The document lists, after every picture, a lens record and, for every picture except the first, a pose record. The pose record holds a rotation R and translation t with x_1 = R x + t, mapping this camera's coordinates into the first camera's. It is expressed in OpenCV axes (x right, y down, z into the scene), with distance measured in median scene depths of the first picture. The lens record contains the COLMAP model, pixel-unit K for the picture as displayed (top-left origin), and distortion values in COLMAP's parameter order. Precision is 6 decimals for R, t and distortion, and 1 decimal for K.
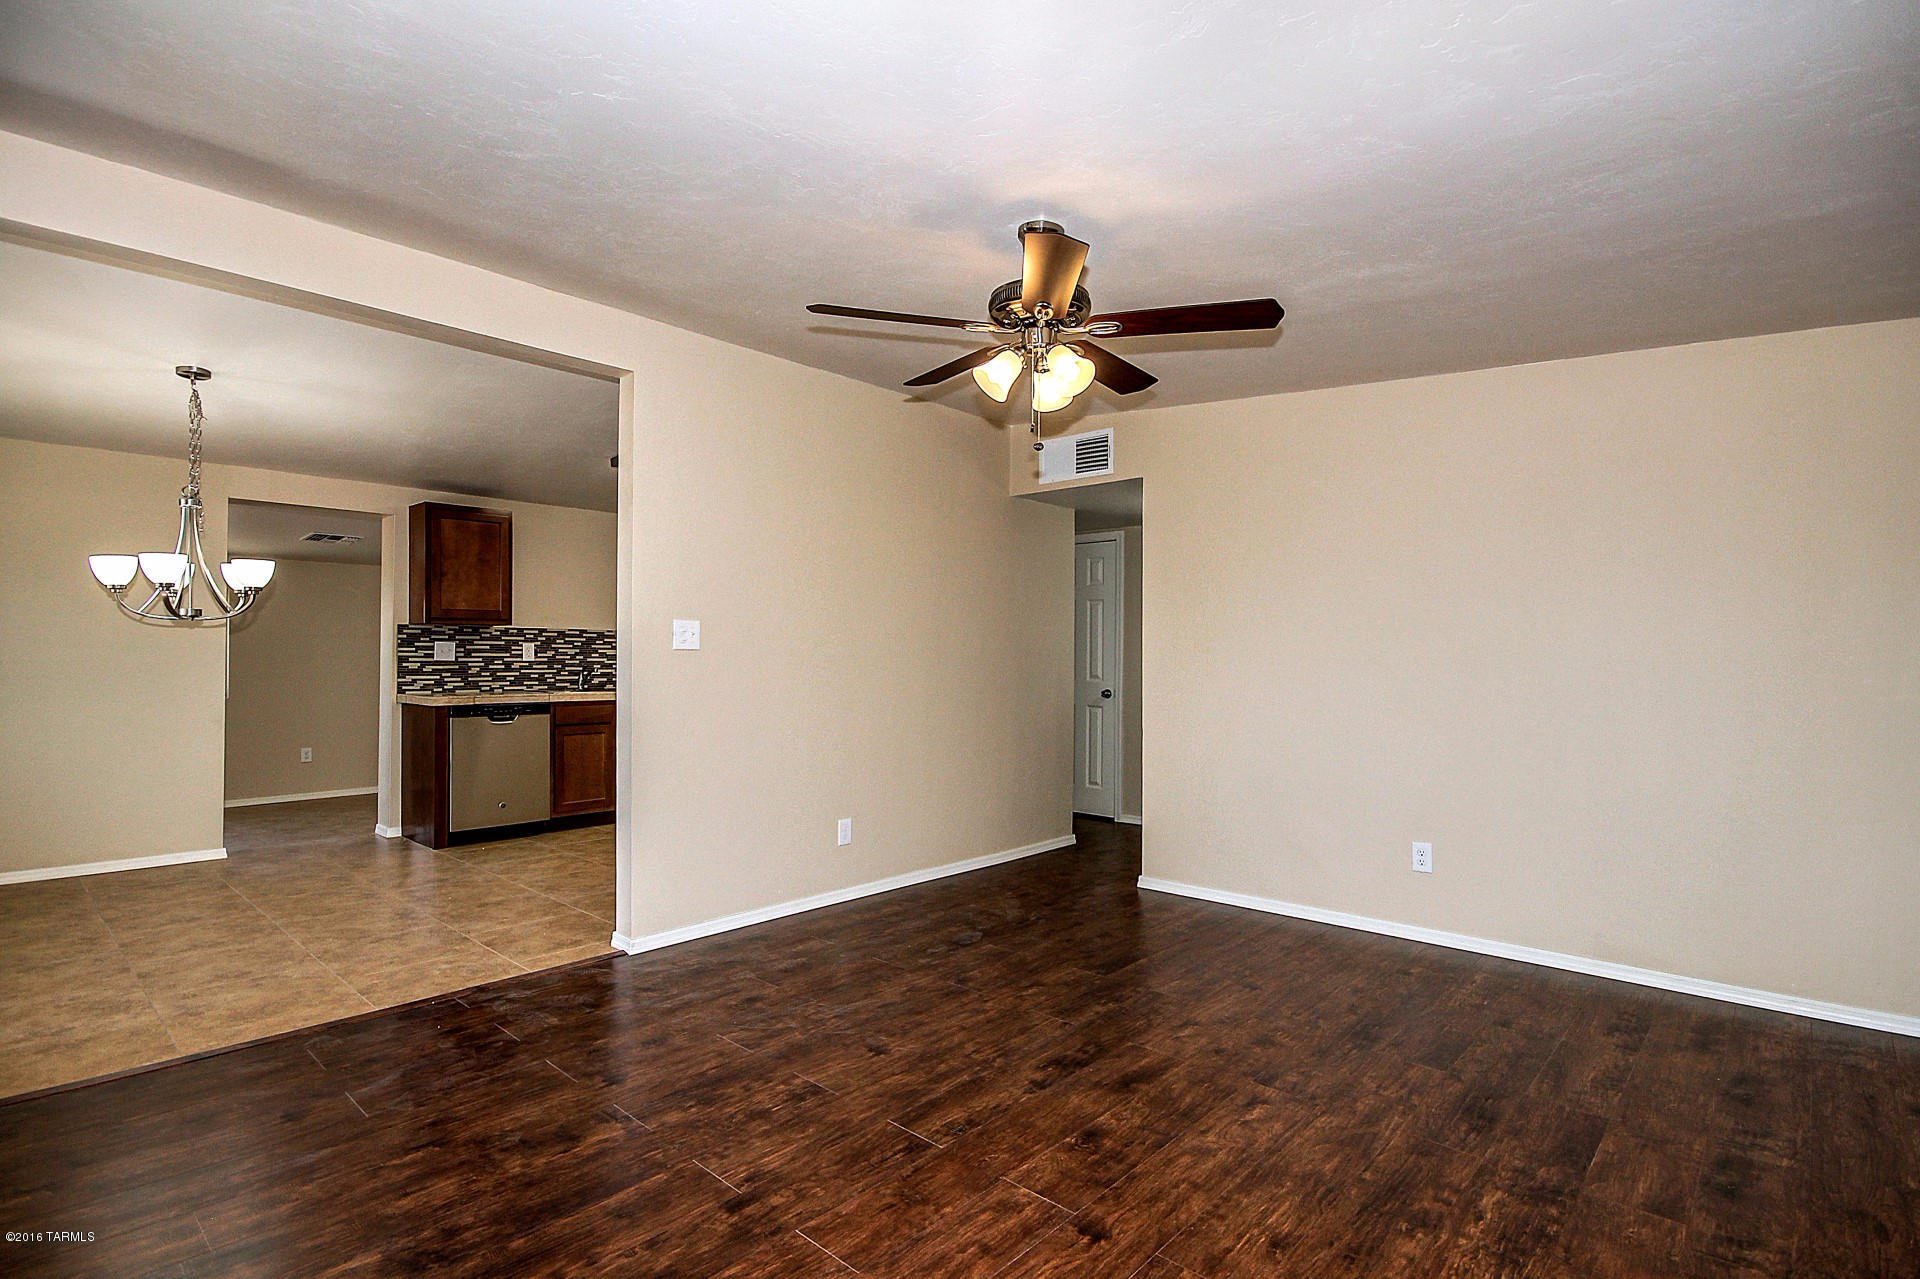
lens RADIAL K [[922.8, 0, 961.7], [0, 922.8, 649.3], [0, 0, 1]] dist [-0.002327, -0.001024]
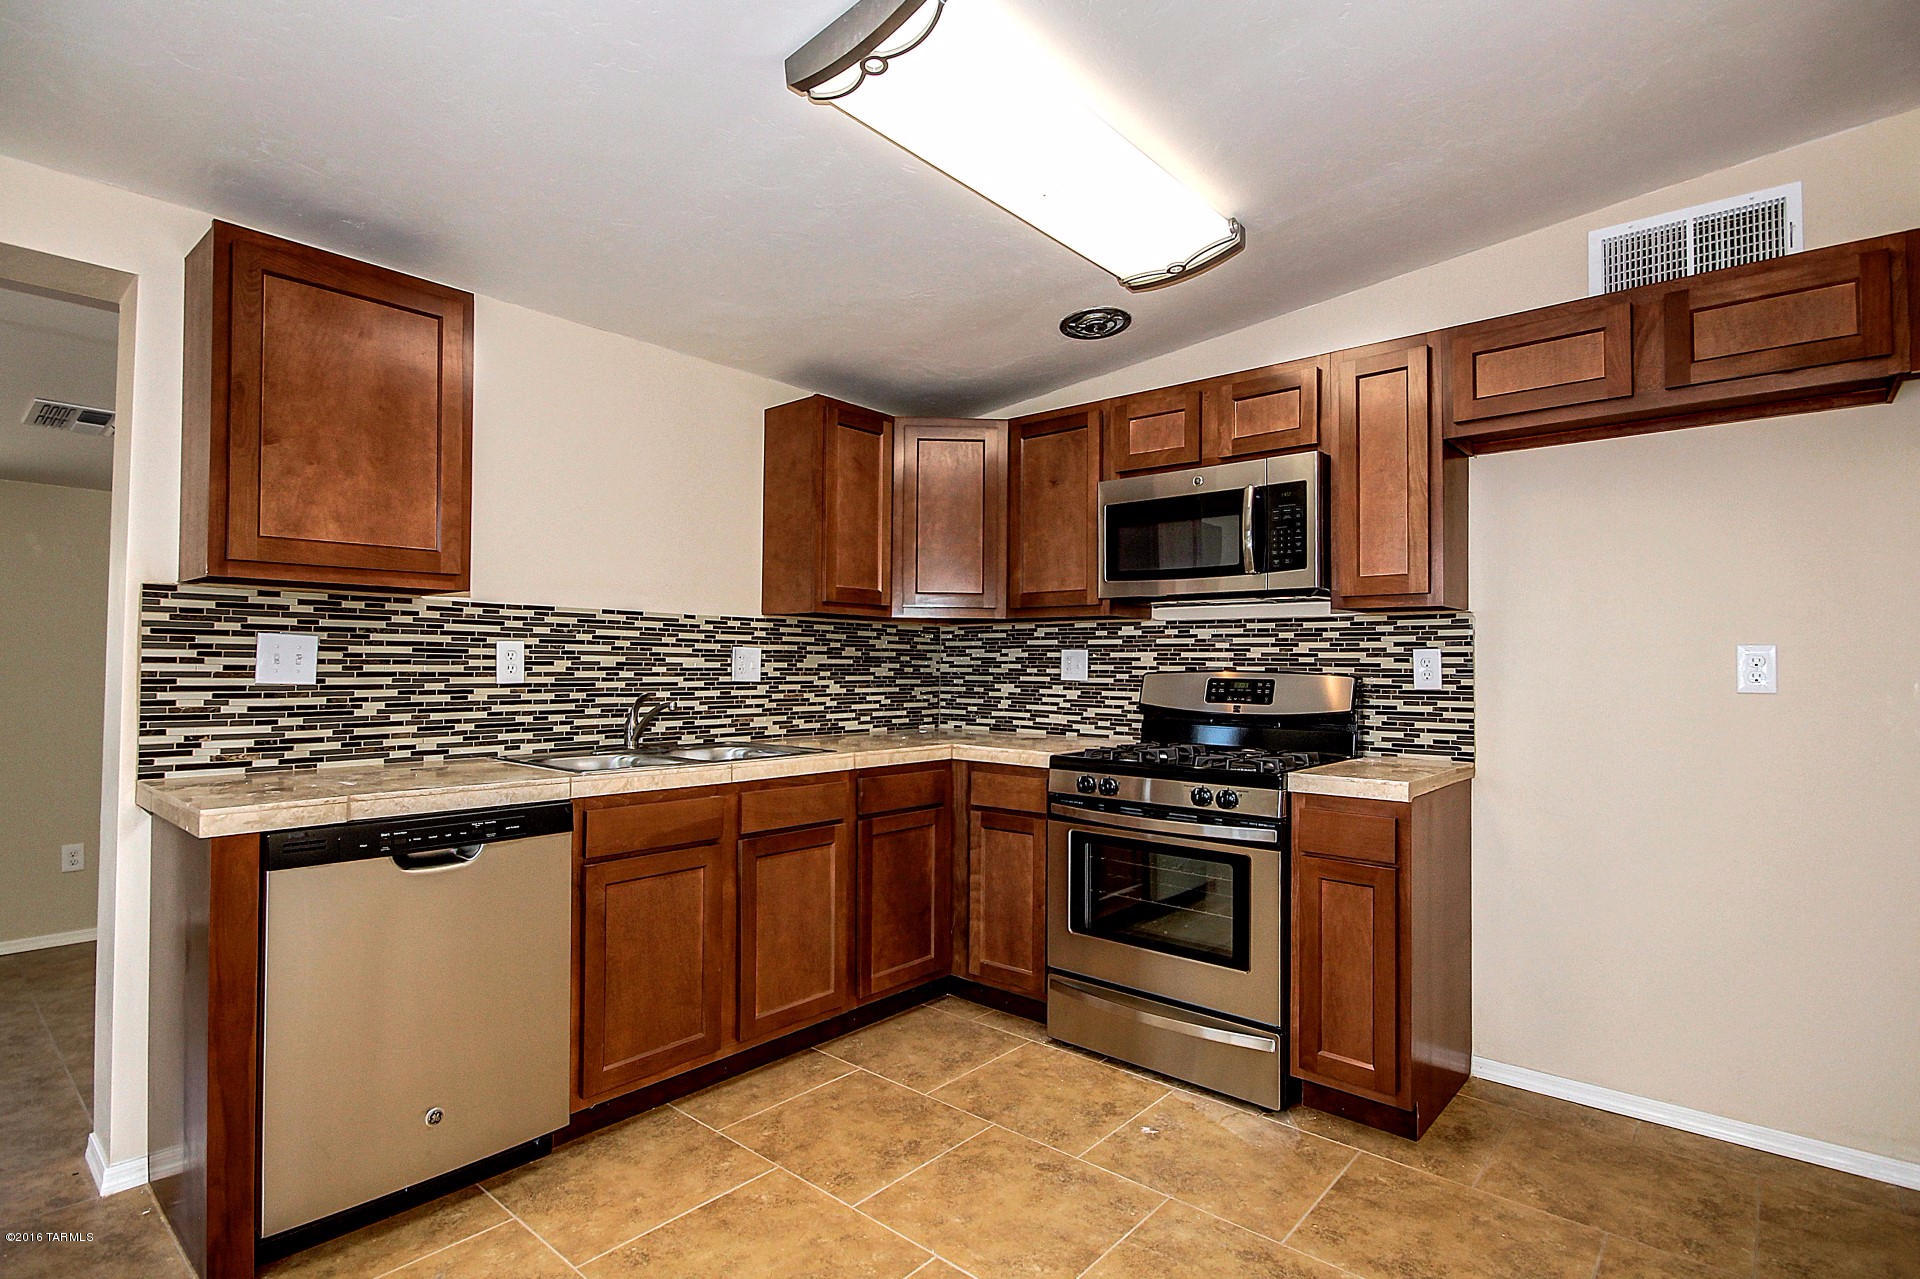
lens RADIAL K [[922.8, 0, 961.7], [0, 922.8, 649.3], [0, 0, 1]] dist [-0.002327, -0.001024]
pose [[0.999488, 0.004796, 0.031635, -0.294797], [-0.004487, 0.999942, -0.009837, 0.000413], [-0.031680, 0.009690, 0.999451, 0.609664]]
